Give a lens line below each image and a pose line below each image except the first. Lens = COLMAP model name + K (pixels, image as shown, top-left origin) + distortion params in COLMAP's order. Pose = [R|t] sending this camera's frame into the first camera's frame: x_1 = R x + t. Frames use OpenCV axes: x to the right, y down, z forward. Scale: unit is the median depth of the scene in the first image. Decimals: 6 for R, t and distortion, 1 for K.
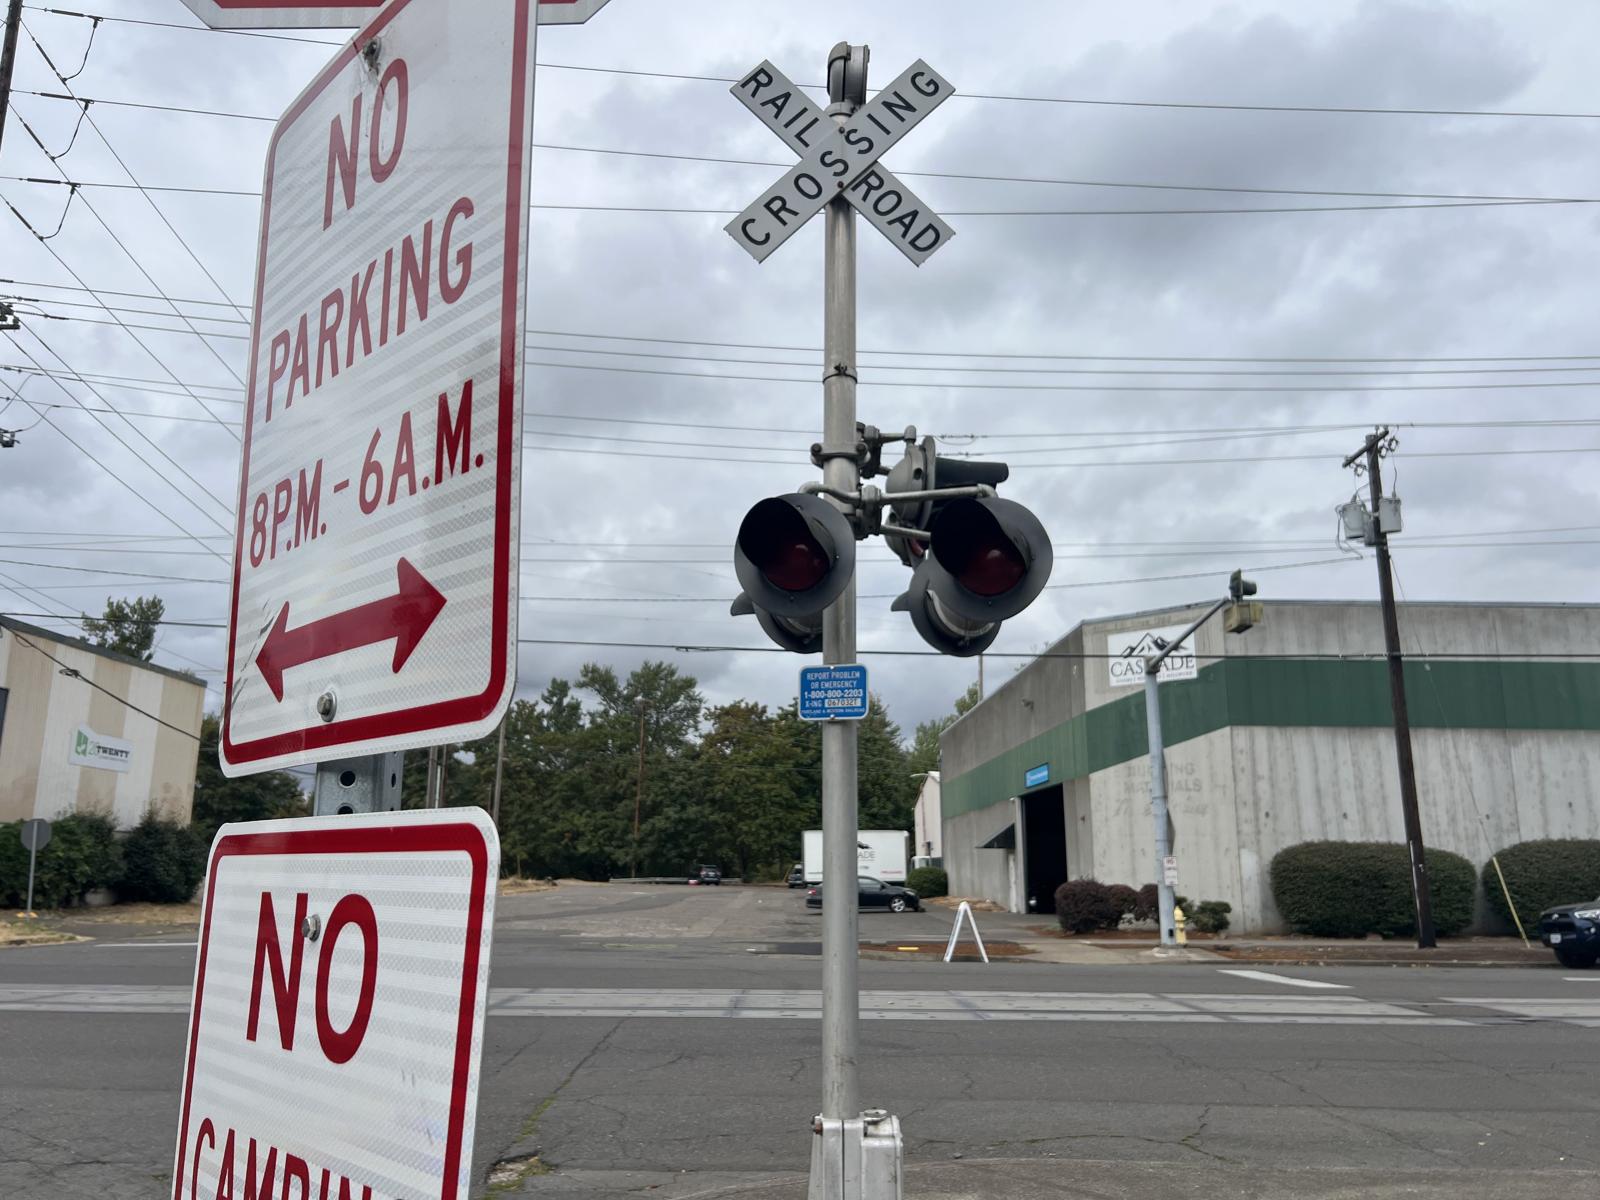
lens RADIAL K [[1240.0, 0, 803.9], [0, 1240.0, 575.4], [0, 0, 1]] dist [0.075116, -0.135439]
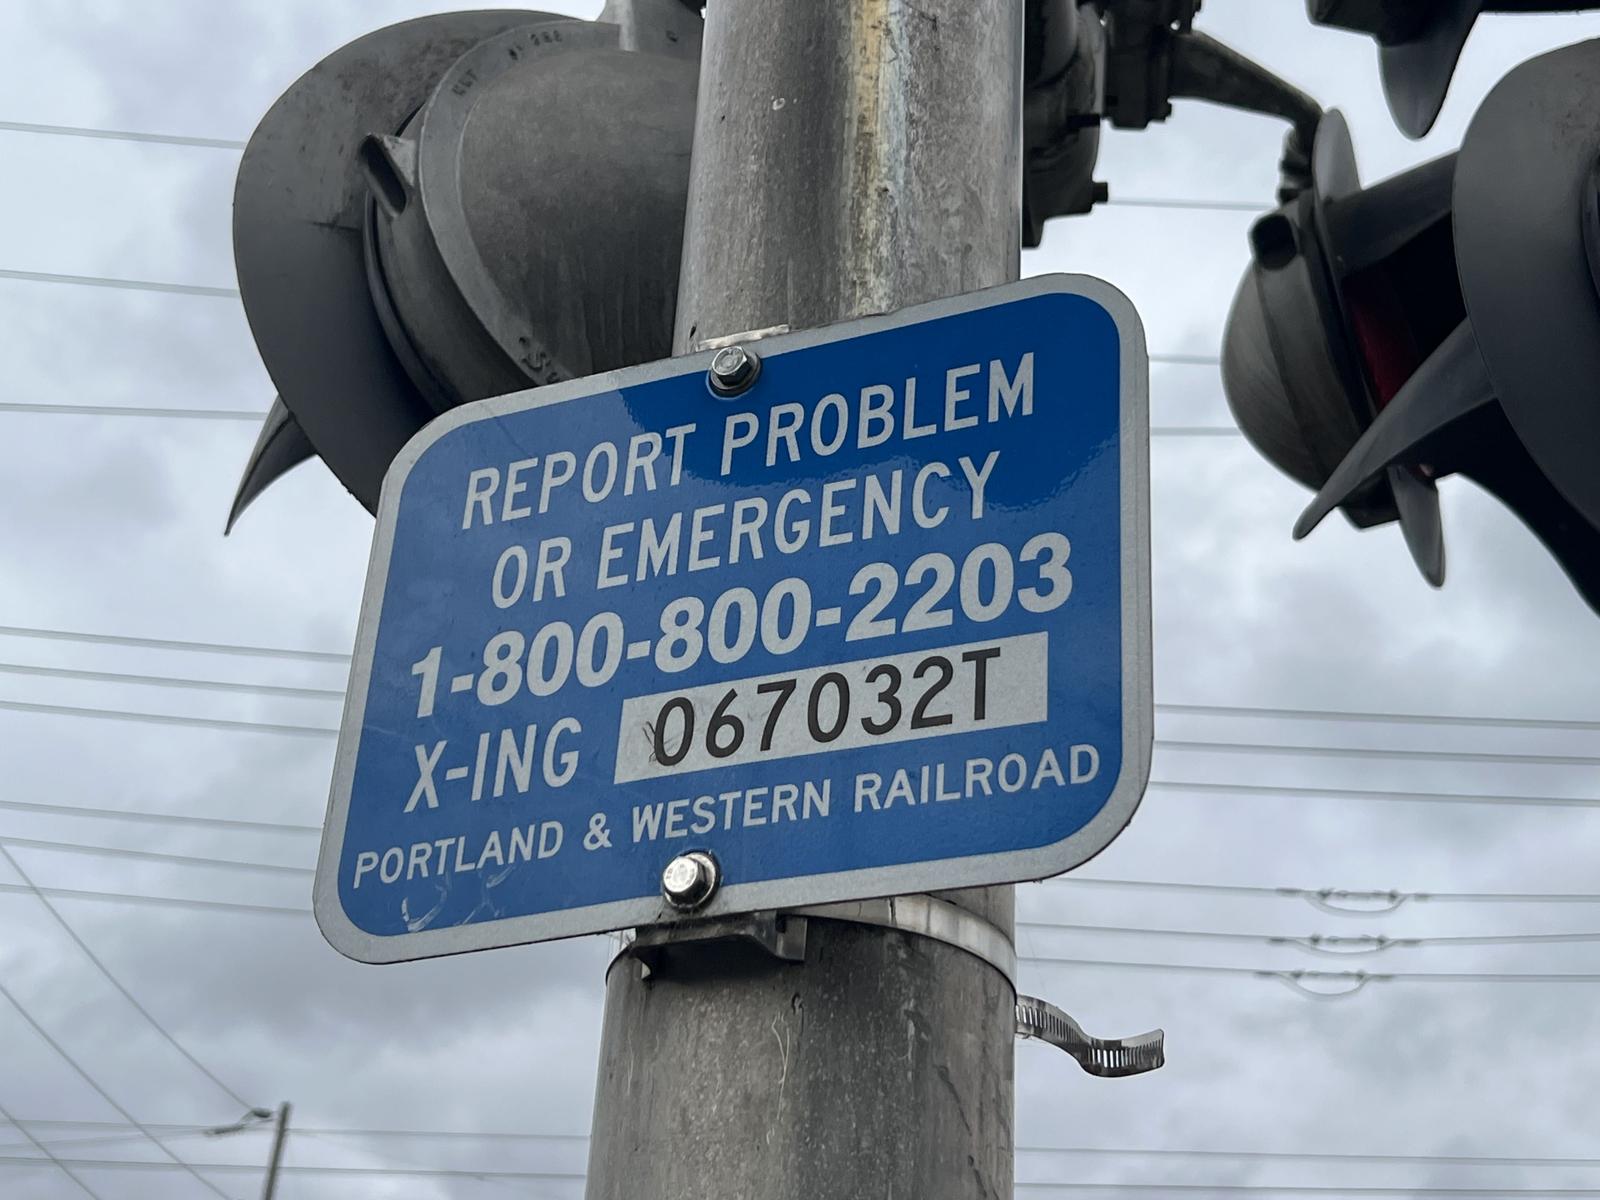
lens RADIAL K [[2344.3, 0, 800.0], [0, 2344.3, 600.0], [0, 0, 1]] dist [0.325018, -1.708286]
pose [[0.994584, -0.003894, -0.103861, 0.004815], [-0.025870, 0.958574, -0.283666, 0.014697], [0.100663, 0.284817, 0.953282, 0.090246]]
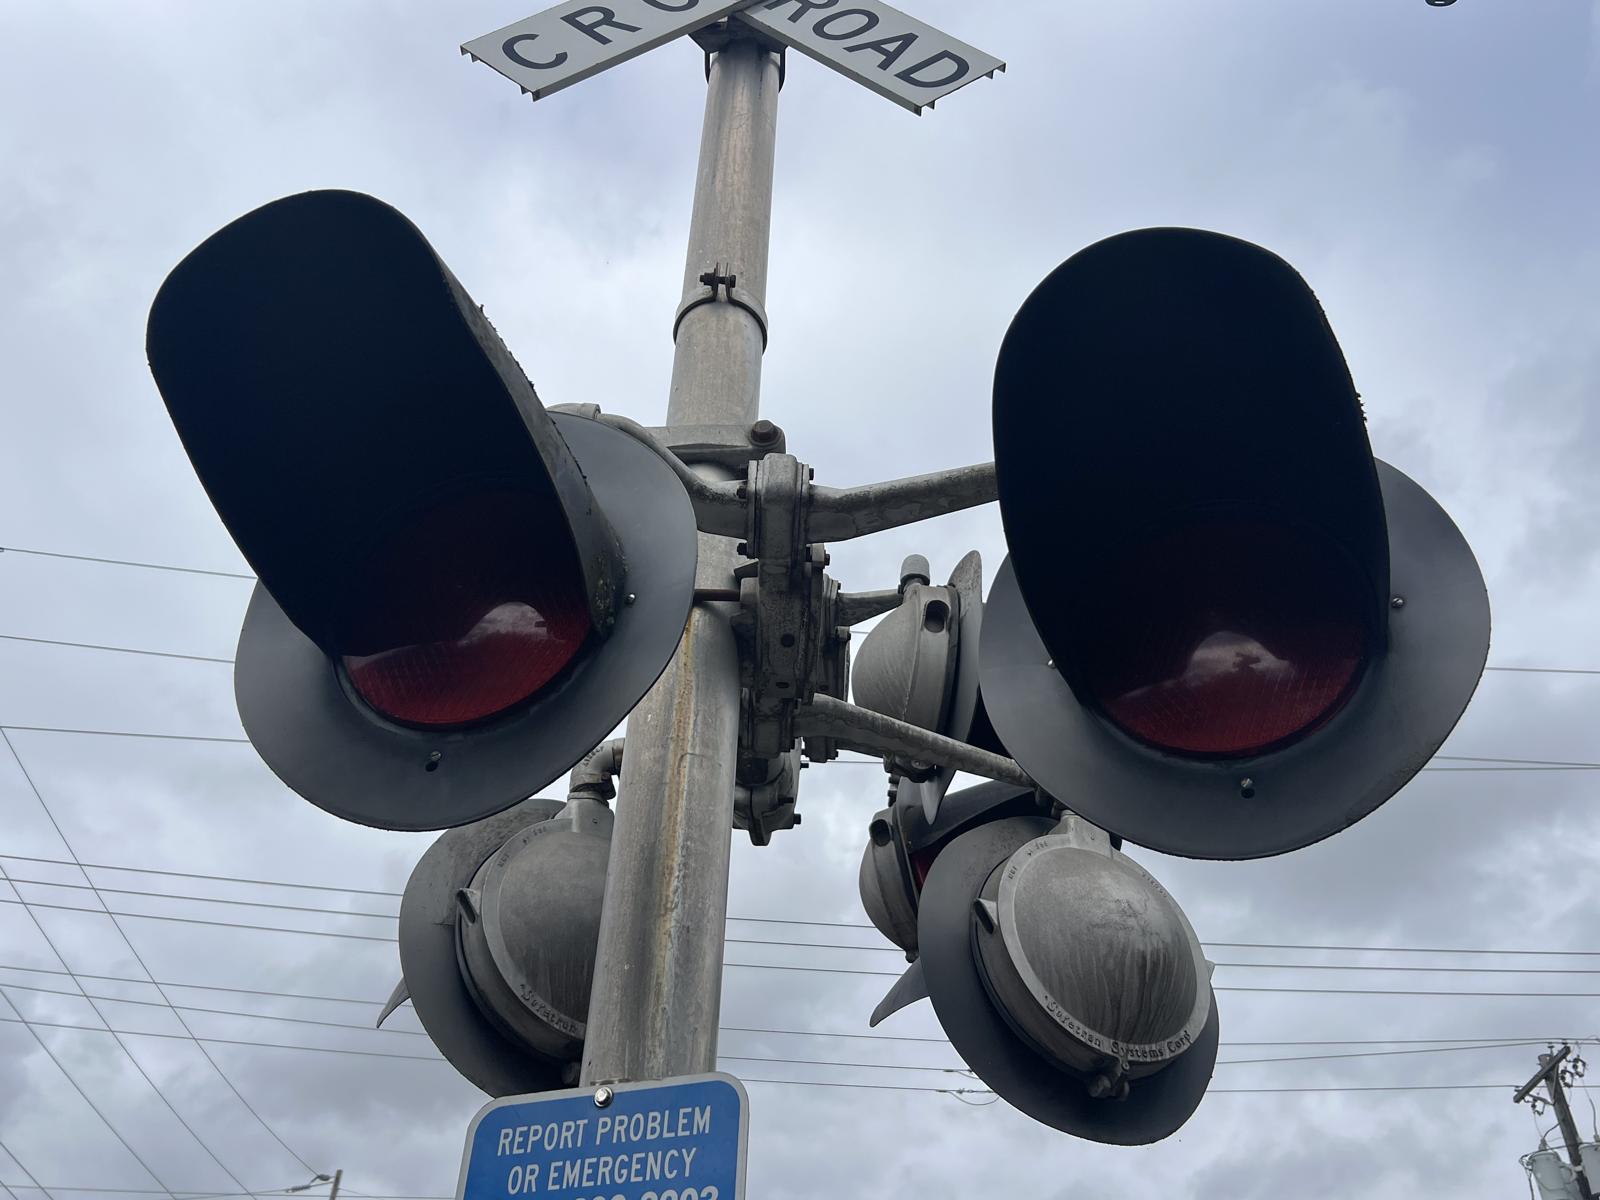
lens RADIAL K [[1354.2, 0, 820.8], [0, 1354.2, 600.2], [0, 0, 1]] dist [0.002945, -0.009435]
pose [[0.999966, 0.008093, 0.001452, 0.006812], [-0.006515, 0.887584, -0.460600, 0.011672], [-0.005017, 0.460575, 0.887607, 0.077317]]
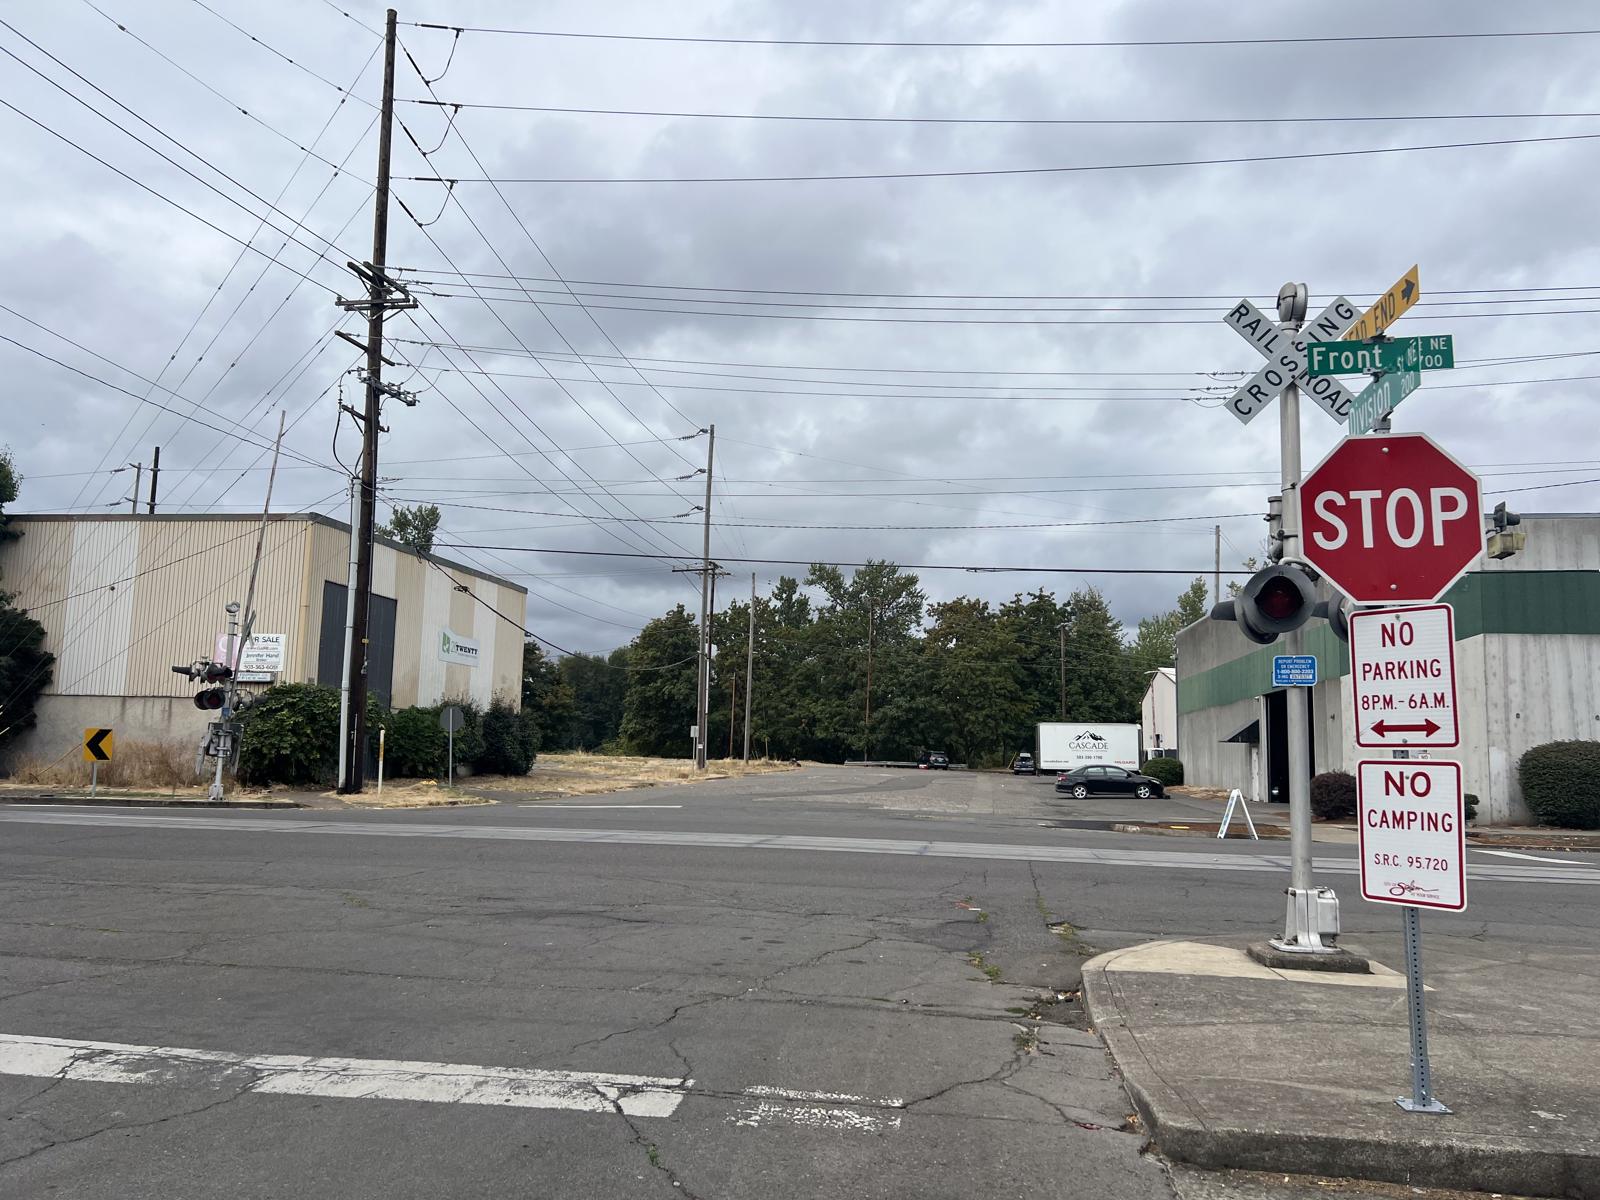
lens RADIAL K [[1225.5, 0, 800.0], [0, 1225.5, 600.0], [0, 0, 1]] dist [0.067054, -0.093620]
pose [[0.985779, -0.003188, -0.168019, -0.041373], [0.021055, 0.994285, 0.104663, -0.022978], [0.166725, -0.106712, 0.980212, -0.096131]]
